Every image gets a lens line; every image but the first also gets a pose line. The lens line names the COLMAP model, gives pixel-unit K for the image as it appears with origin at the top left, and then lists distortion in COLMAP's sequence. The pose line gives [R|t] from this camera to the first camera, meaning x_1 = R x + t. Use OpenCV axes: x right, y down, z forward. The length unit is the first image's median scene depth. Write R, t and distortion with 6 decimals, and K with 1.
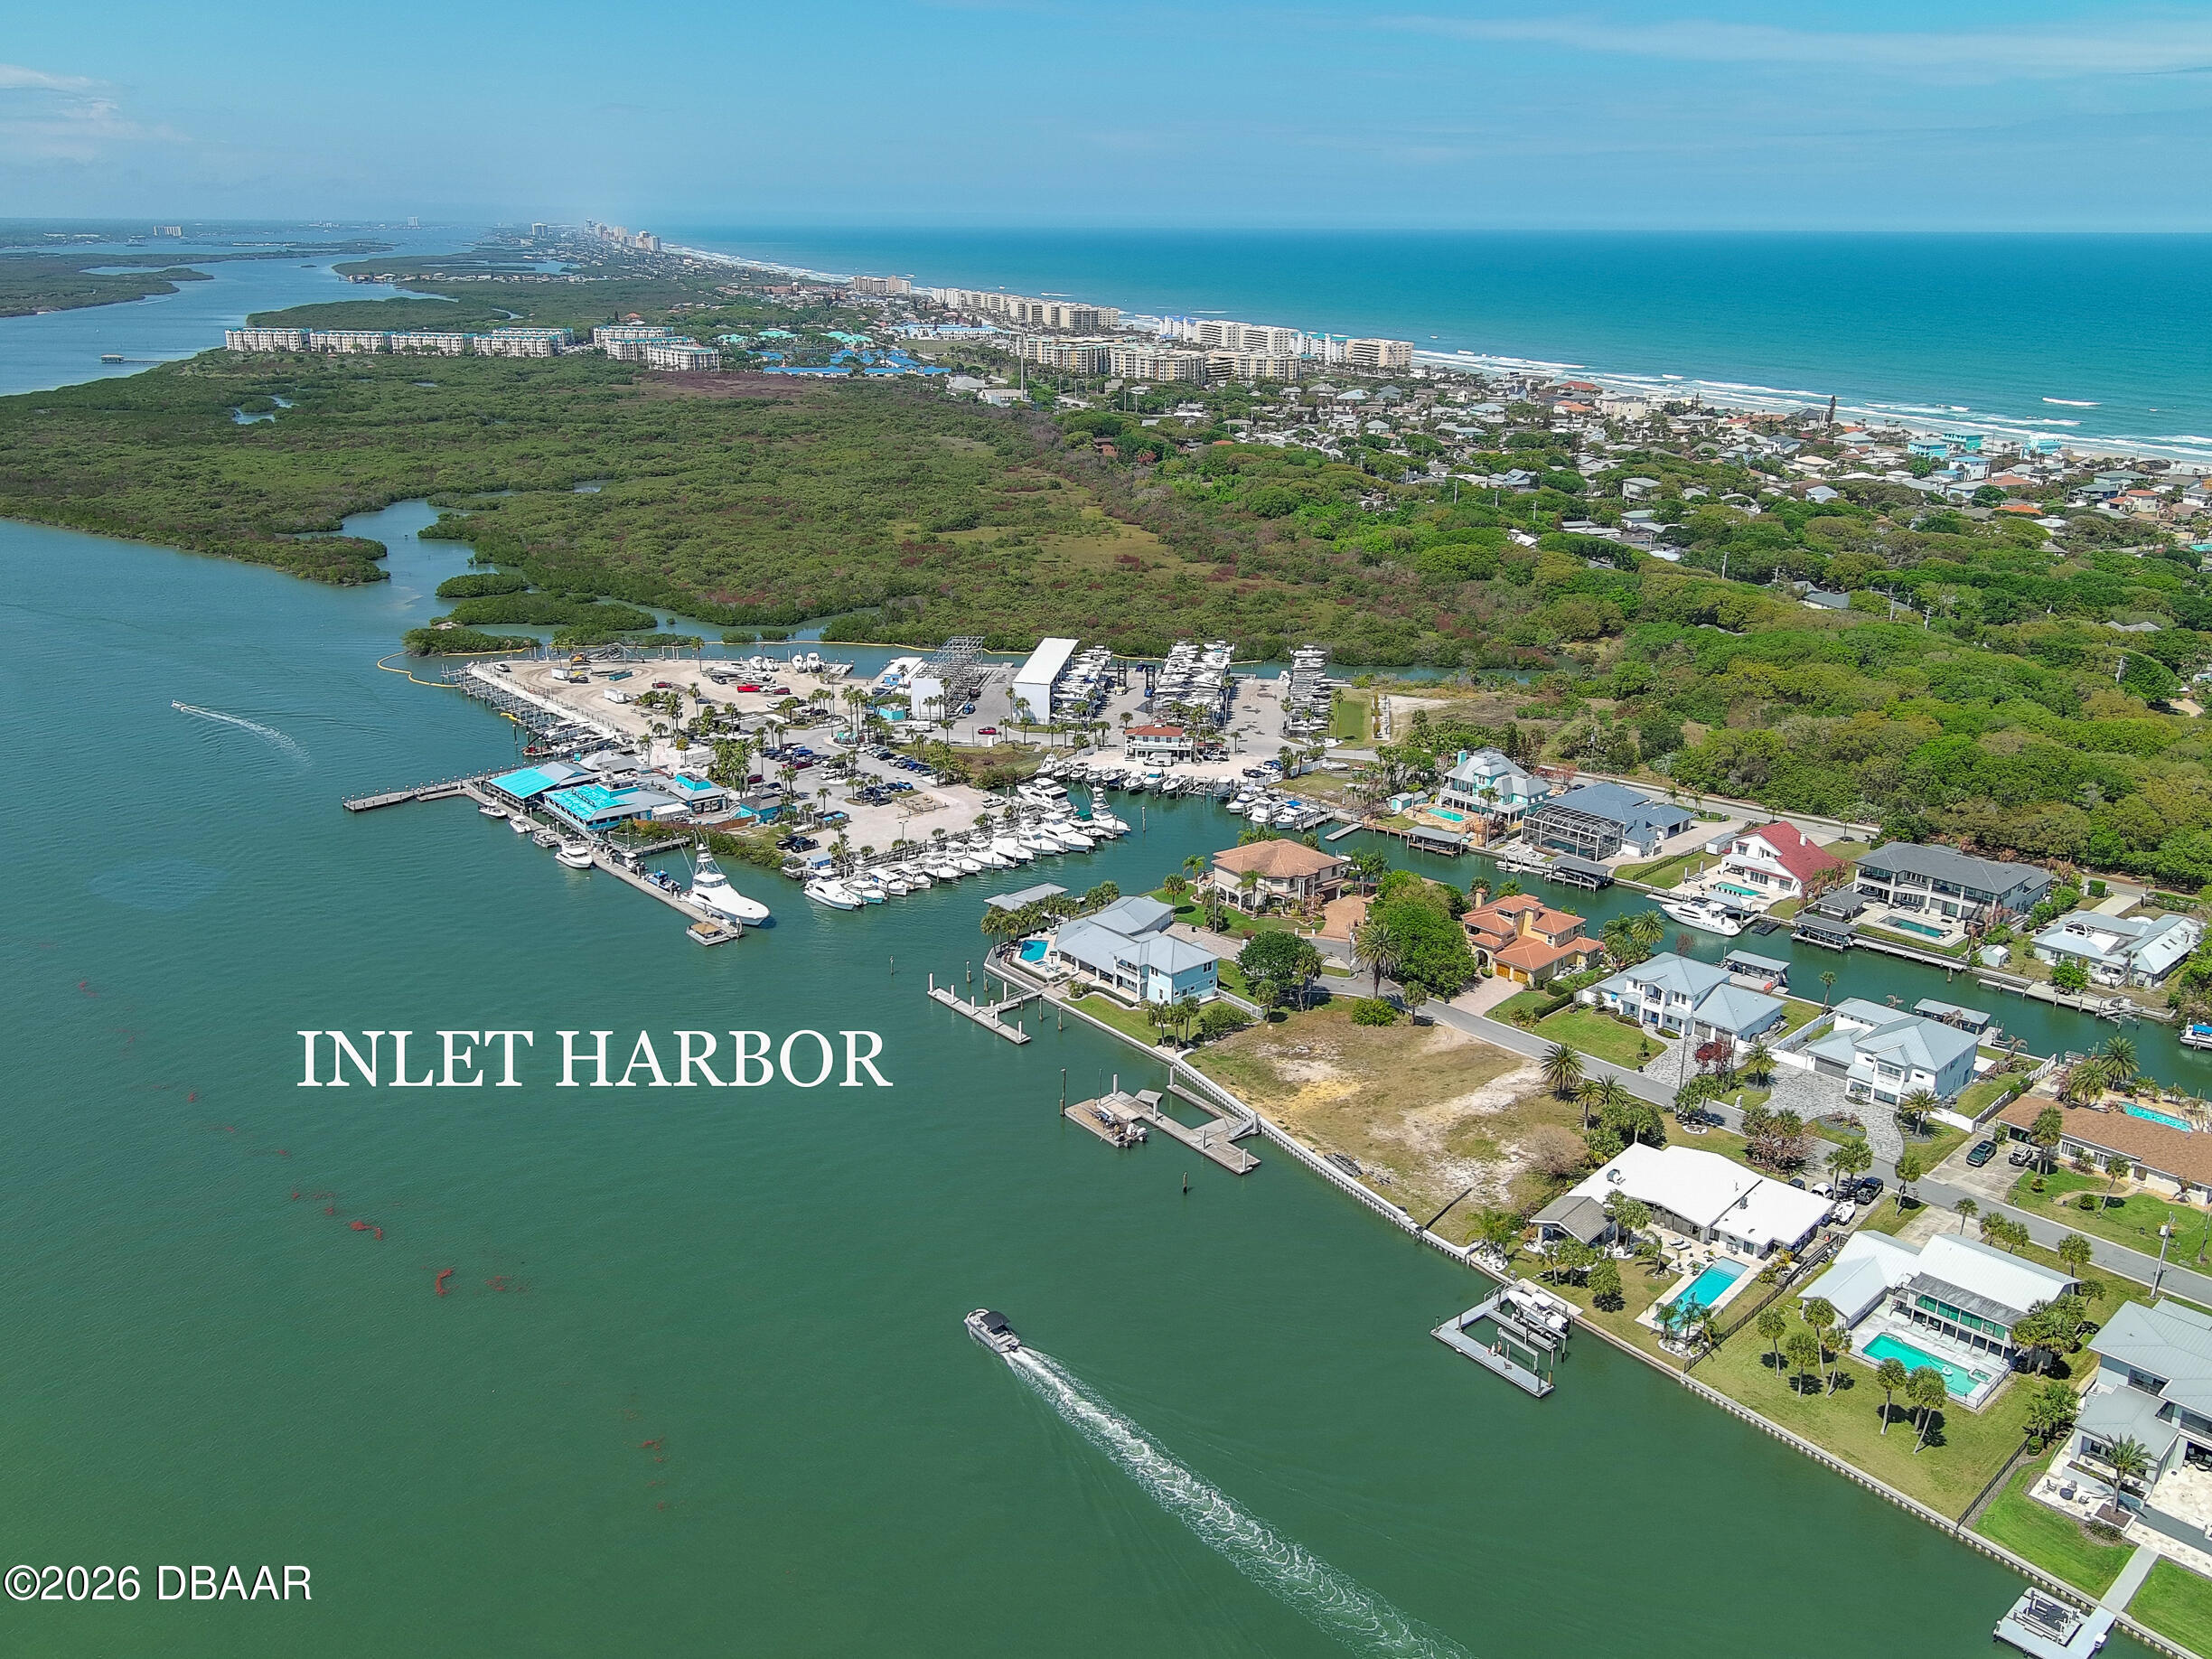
lens RADIAL K [[1800.2, 0, 1106.0], [0, 1800.2, 829.5], [0, 0, 1]] dist [0.016388, -0.042247]
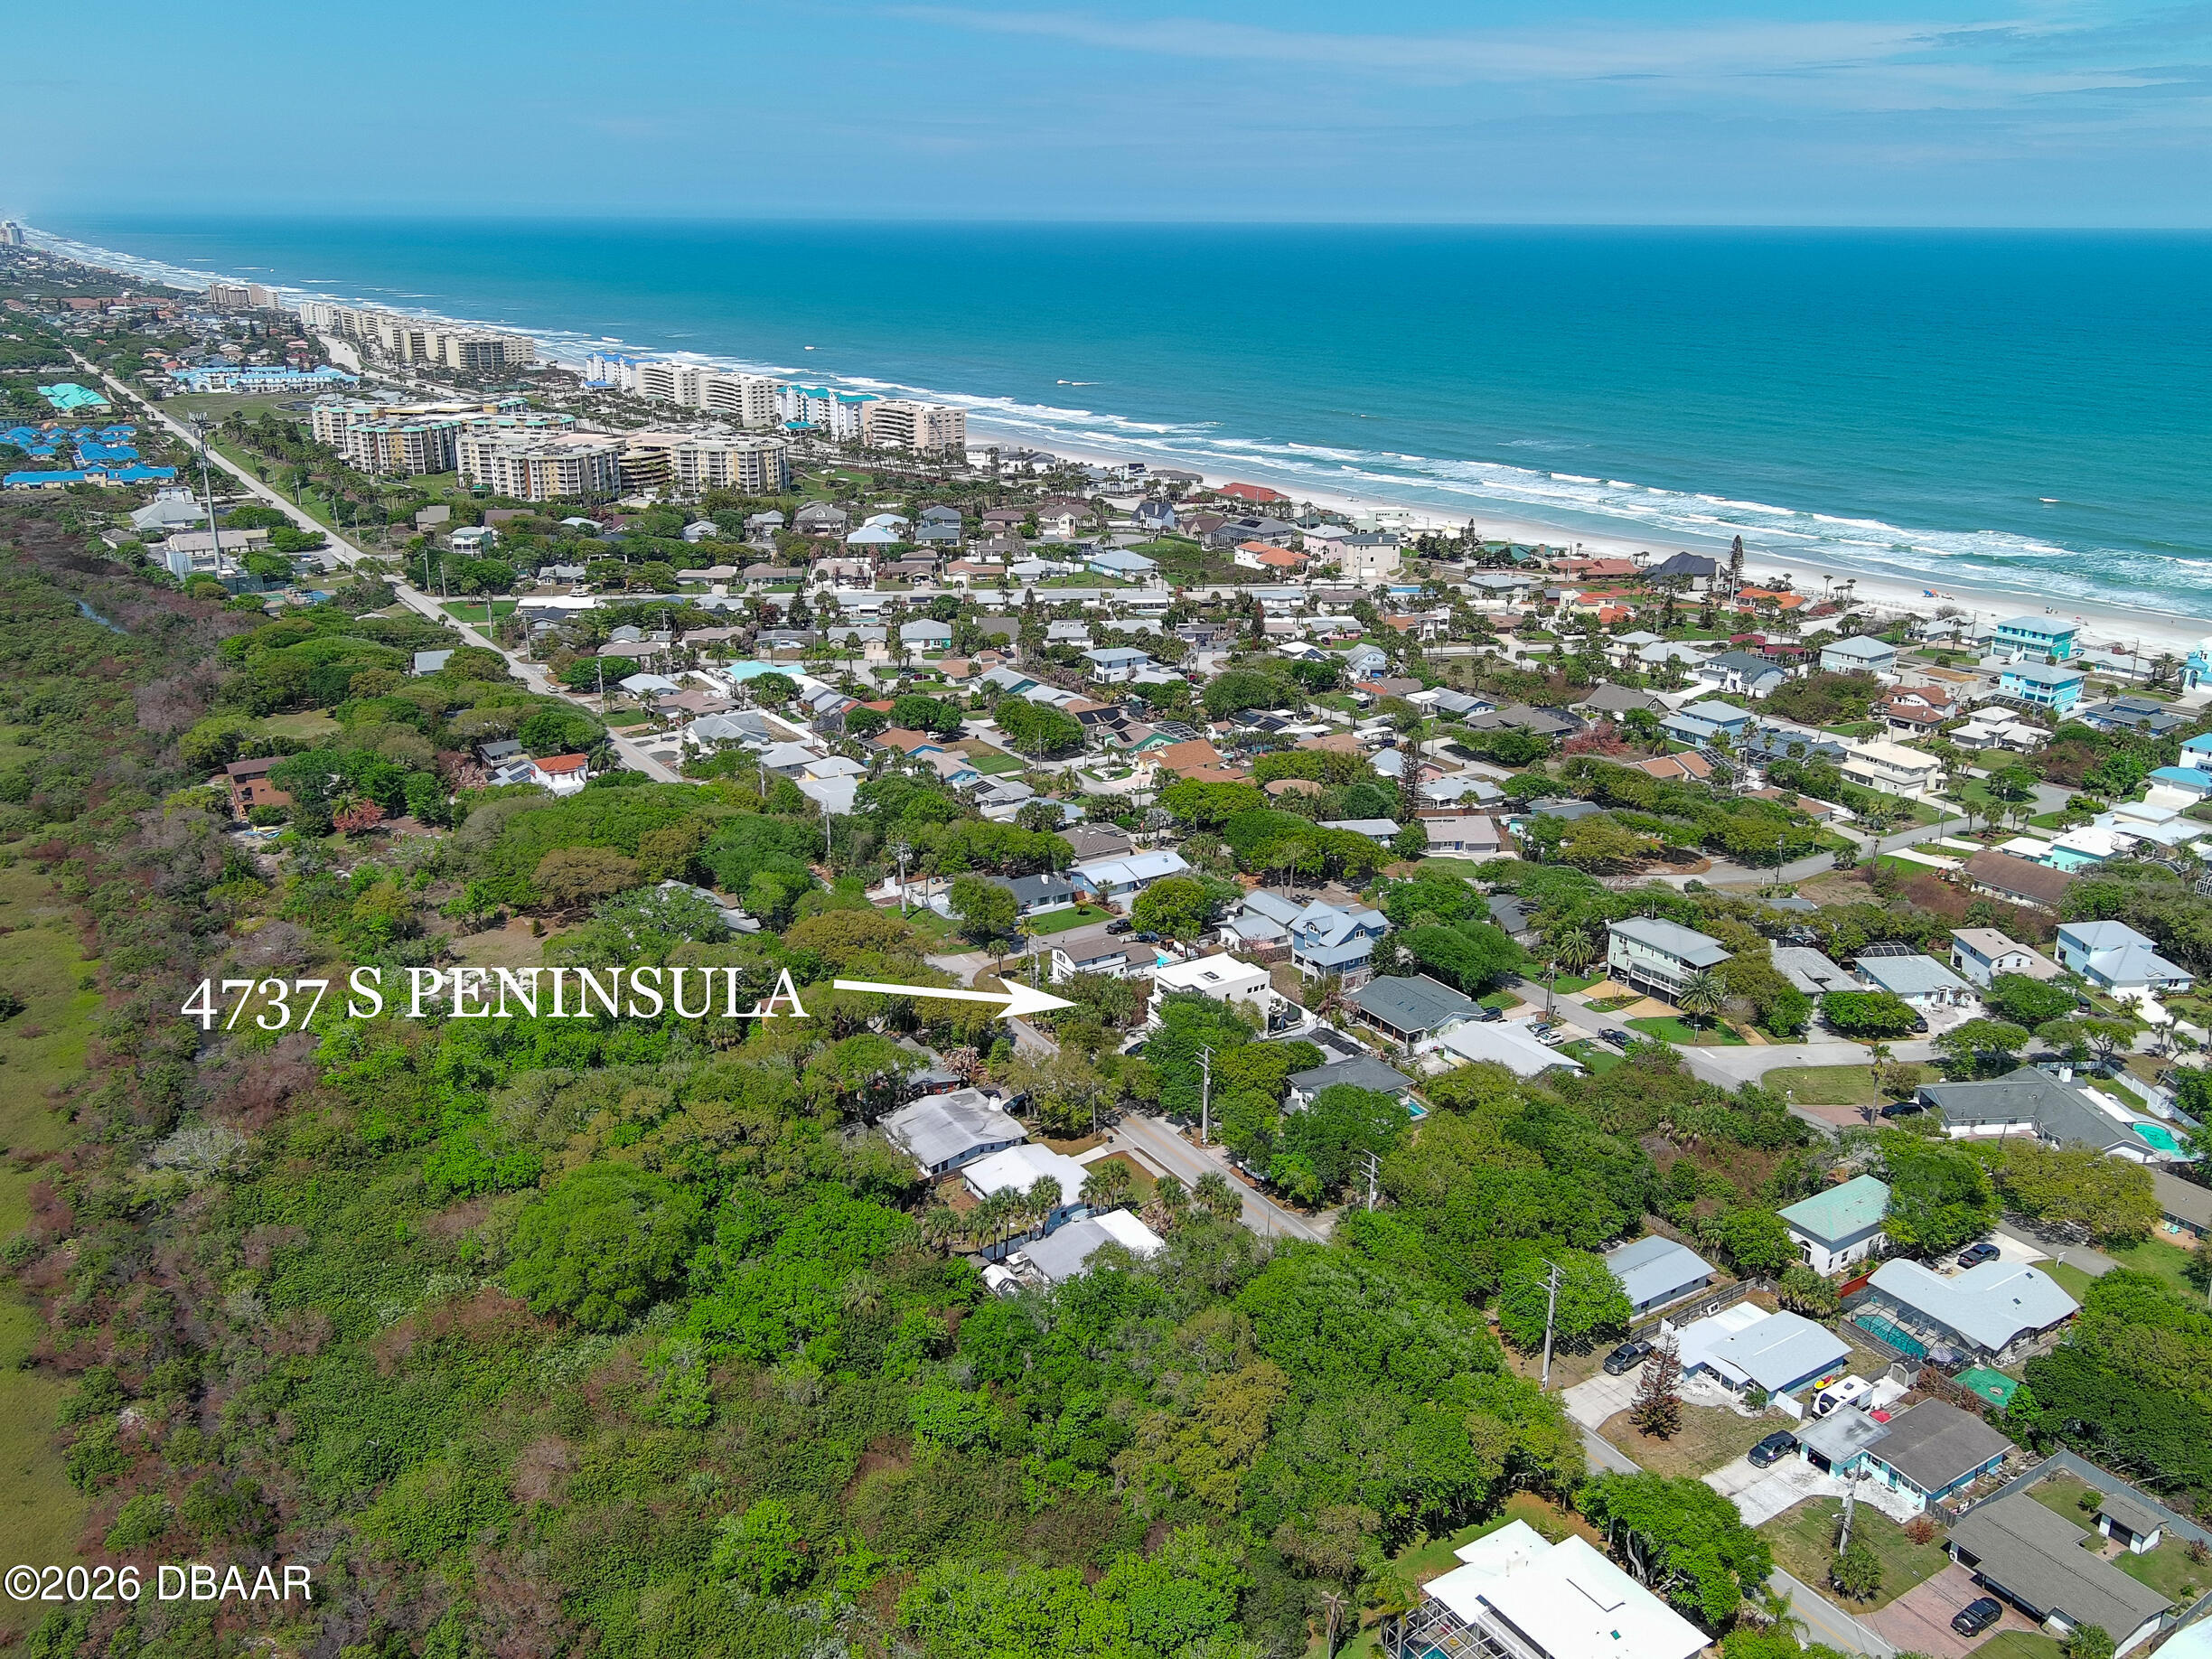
lens RADIAL K [[1800.2, 0, 1106.0], [0, 1800.2, 829.5], [0, 0, 1]] dist [0.016388, -0.042247]
pose [[0.968372, -0.074243, 0.238211, 0.058205], [0.073235, 0.997229, 0.013090, -0.132363], [-0.238523, 0.004769, 0.971125, 0.388359]]
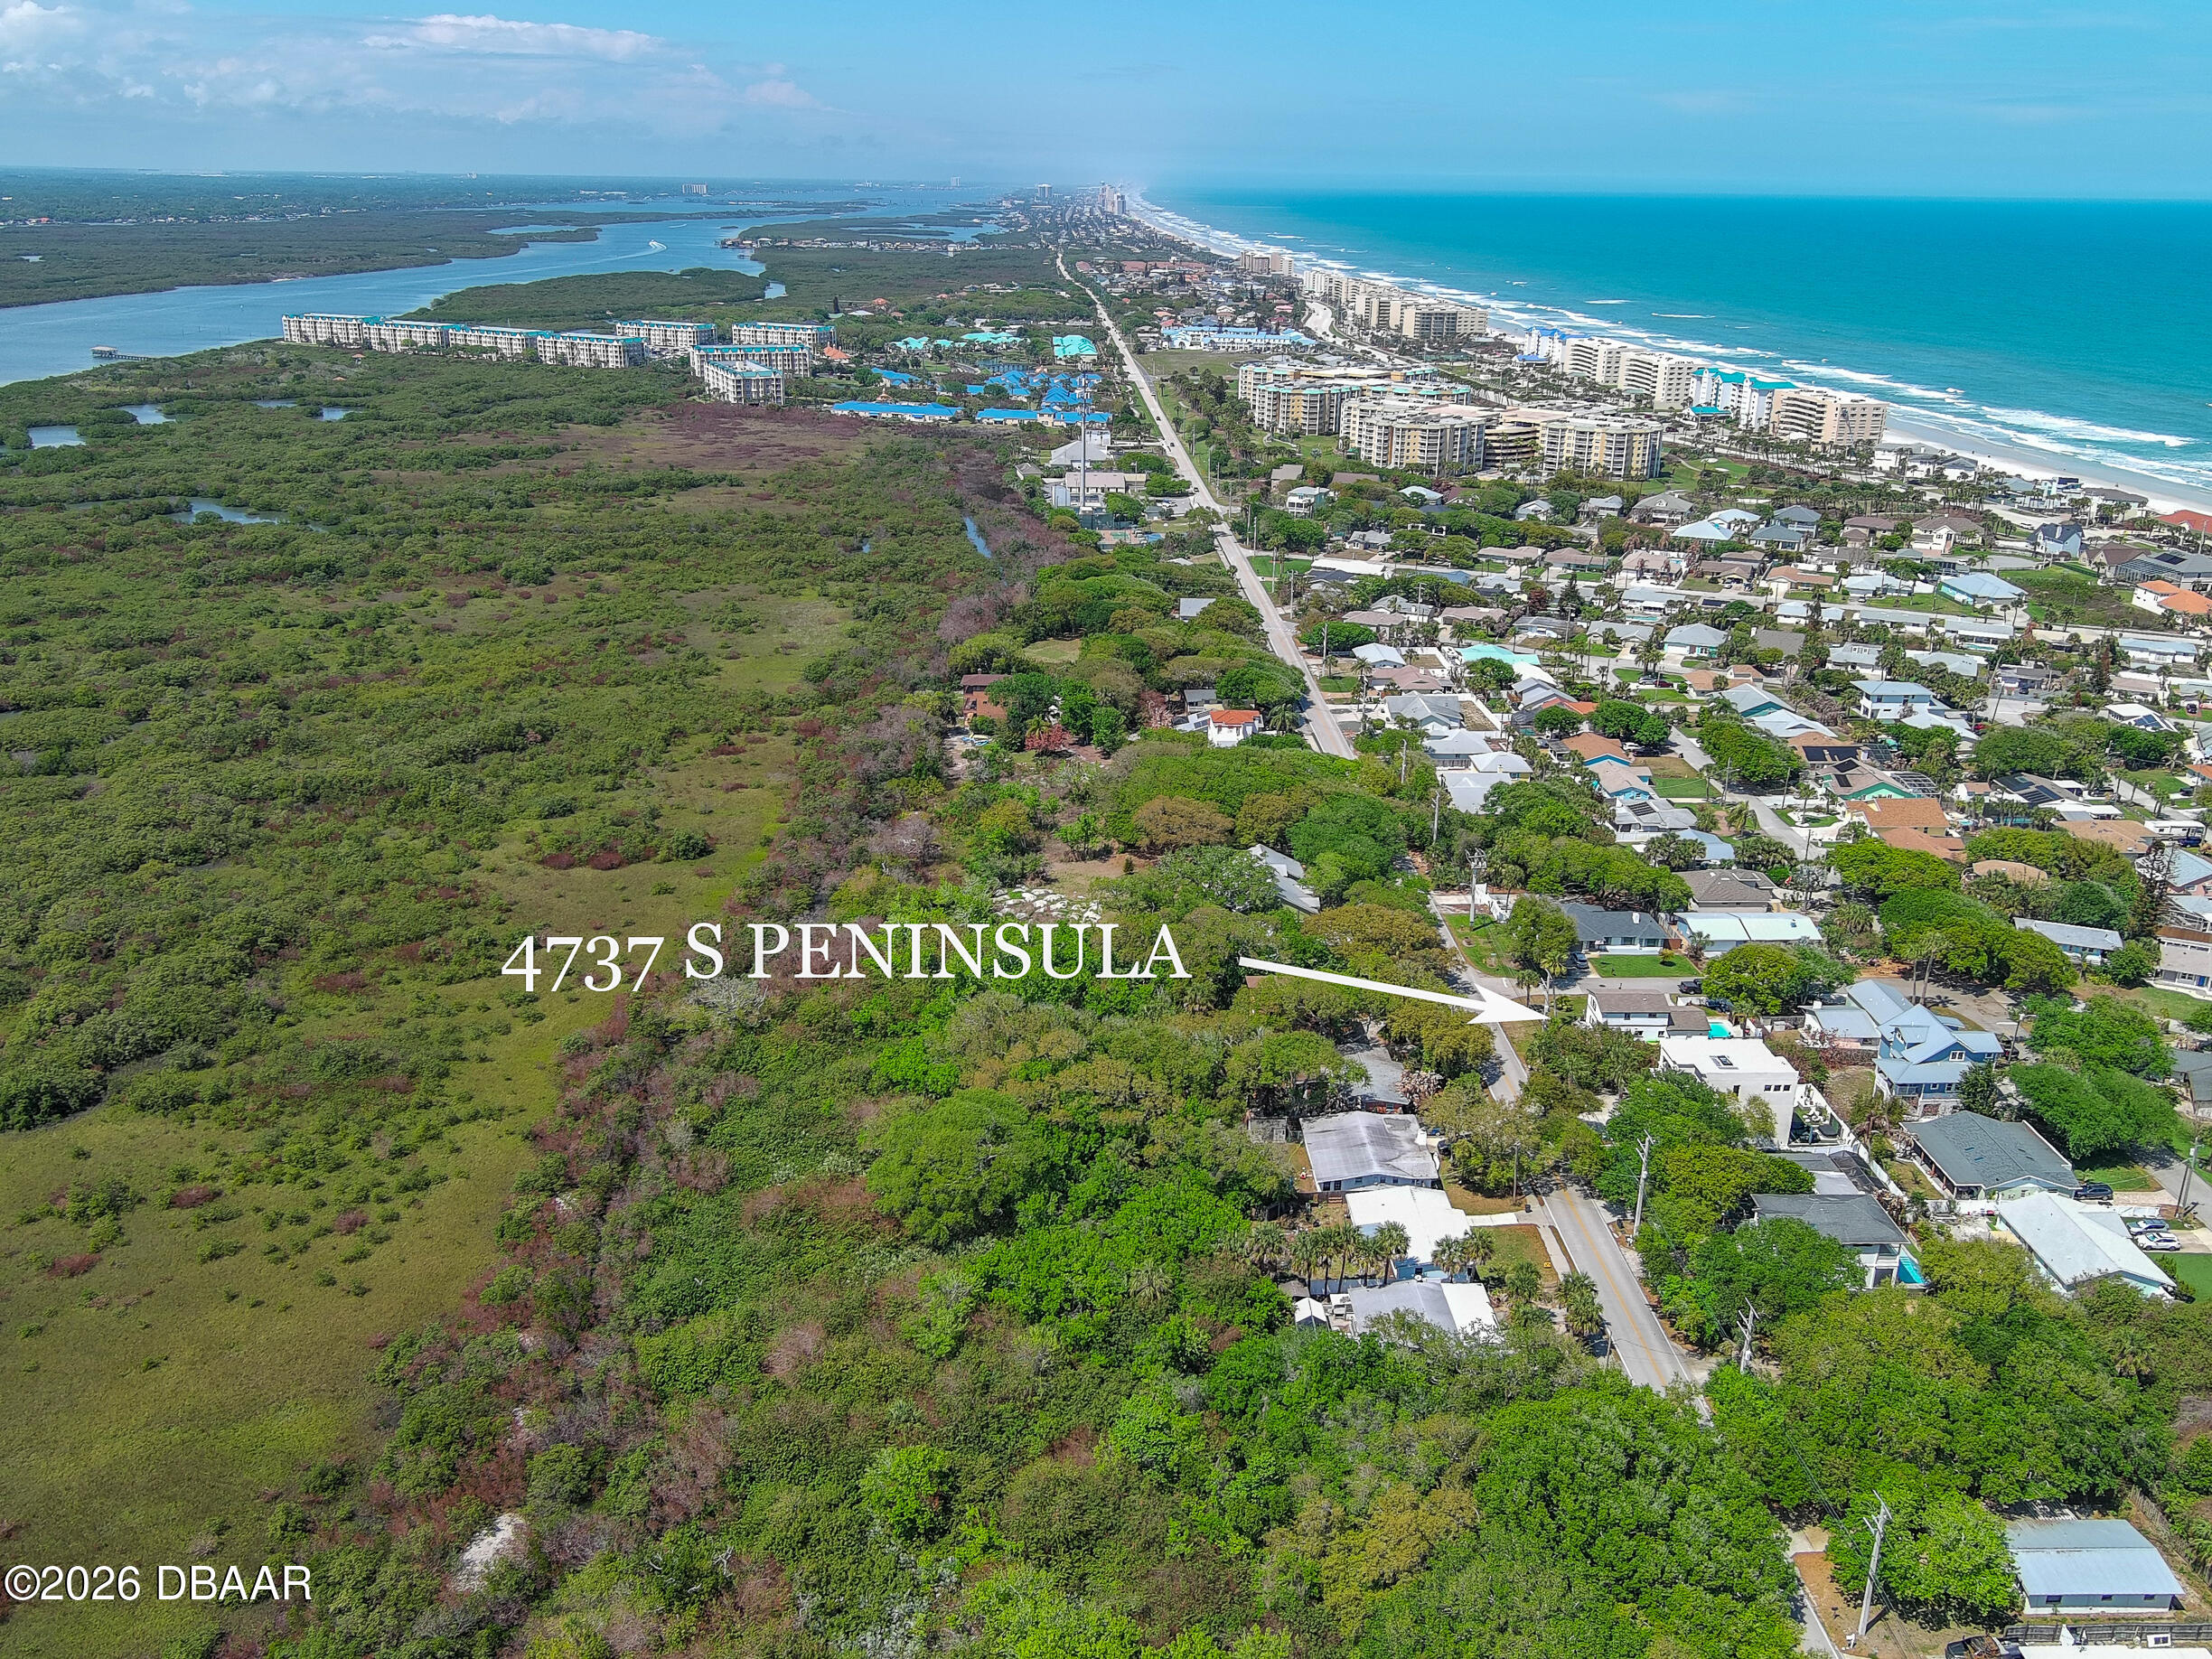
lens RADIAL K [[1800.2, 0, 1106.0], [0, 1800.2, 829.5], [0, 0, 1]] dist [0.016388, -0.042247]
pose [[0.958608, 0.103103, -0.265406, 0.102243], [-0.098250, 0.994662, 0.031533, -0.134366], [0.267240, -0.004151, 0.963621, 0.396959]]
